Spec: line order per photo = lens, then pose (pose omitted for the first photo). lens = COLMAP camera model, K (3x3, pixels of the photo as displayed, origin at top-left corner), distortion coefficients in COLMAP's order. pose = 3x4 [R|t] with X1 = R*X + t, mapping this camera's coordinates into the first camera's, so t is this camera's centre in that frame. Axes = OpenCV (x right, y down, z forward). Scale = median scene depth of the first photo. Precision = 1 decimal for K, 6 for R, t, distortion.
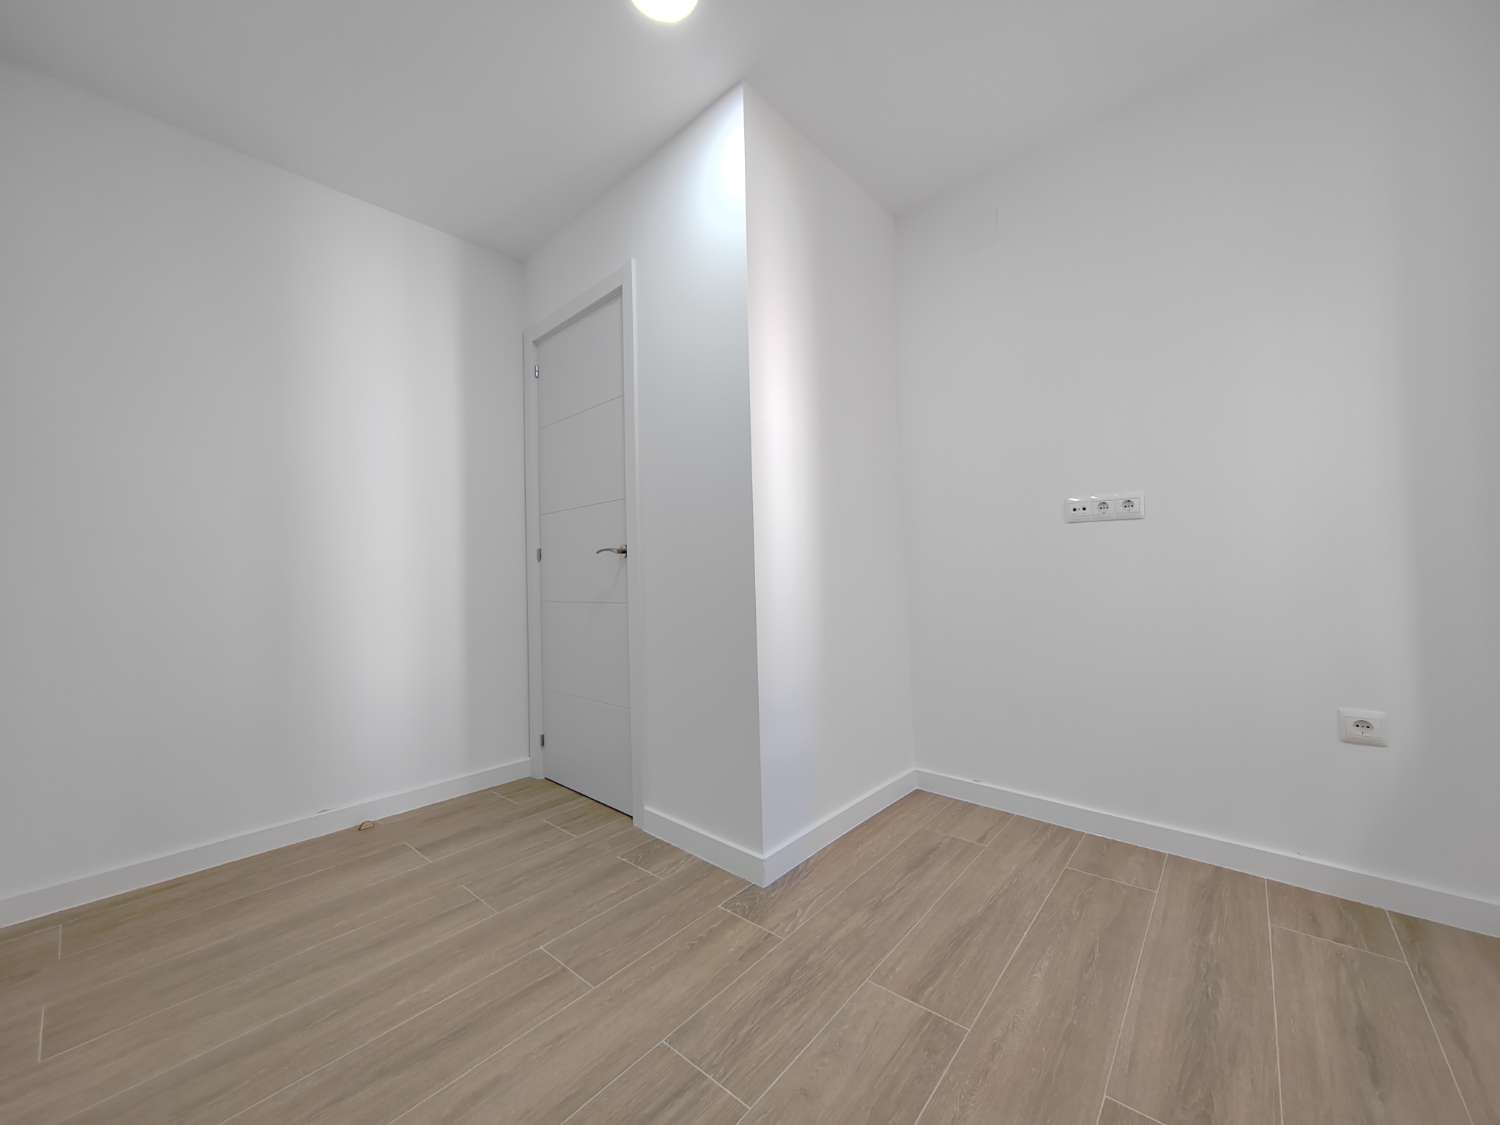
lens RADIAL K [[574.2, 0, 753.3], [0, 574.2, 556.2], [0, 0, 1]] dist [0.003397, -0.000011]
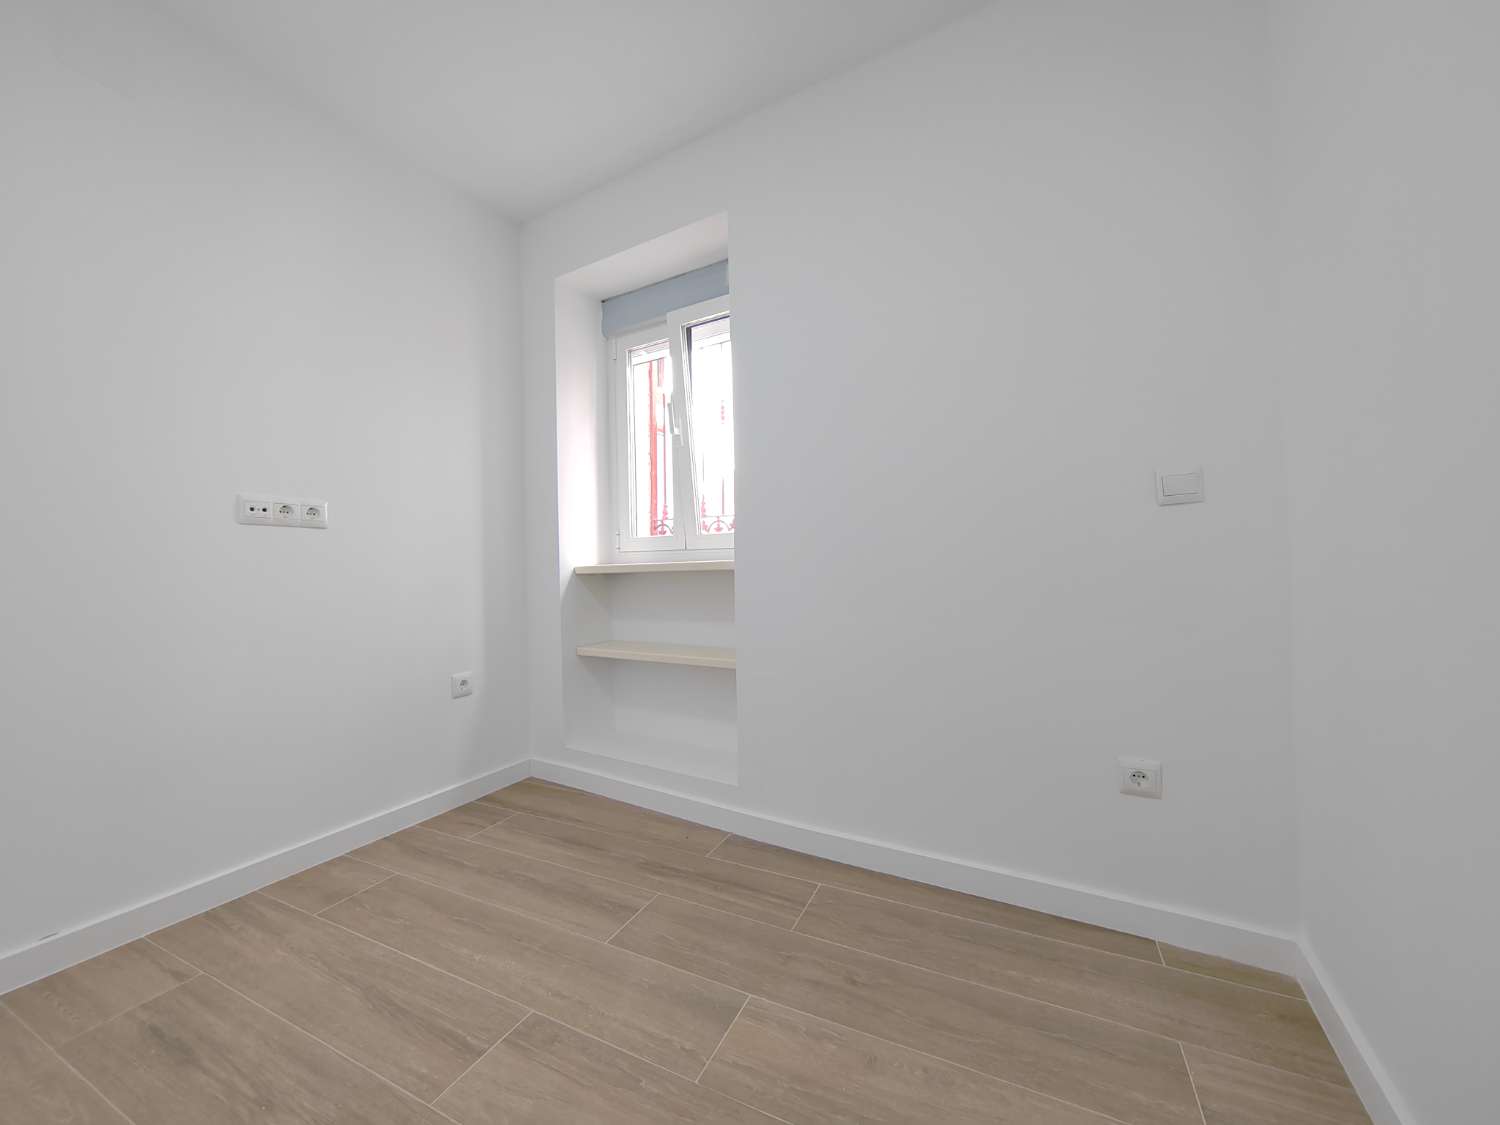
lens RADIAL K [[574.2, 0, 753.3], [0, 574.2, 556.2], [0, 0, 1]] dist [0.003397, -0.000011]
pose [[-0.248902, 0.041025, 0.967659, -0.571056], [-0.003850, 0.999053, -0.043346, 0.028112], [-0.968521, -0.014514, -0.248508, 0.651120]]
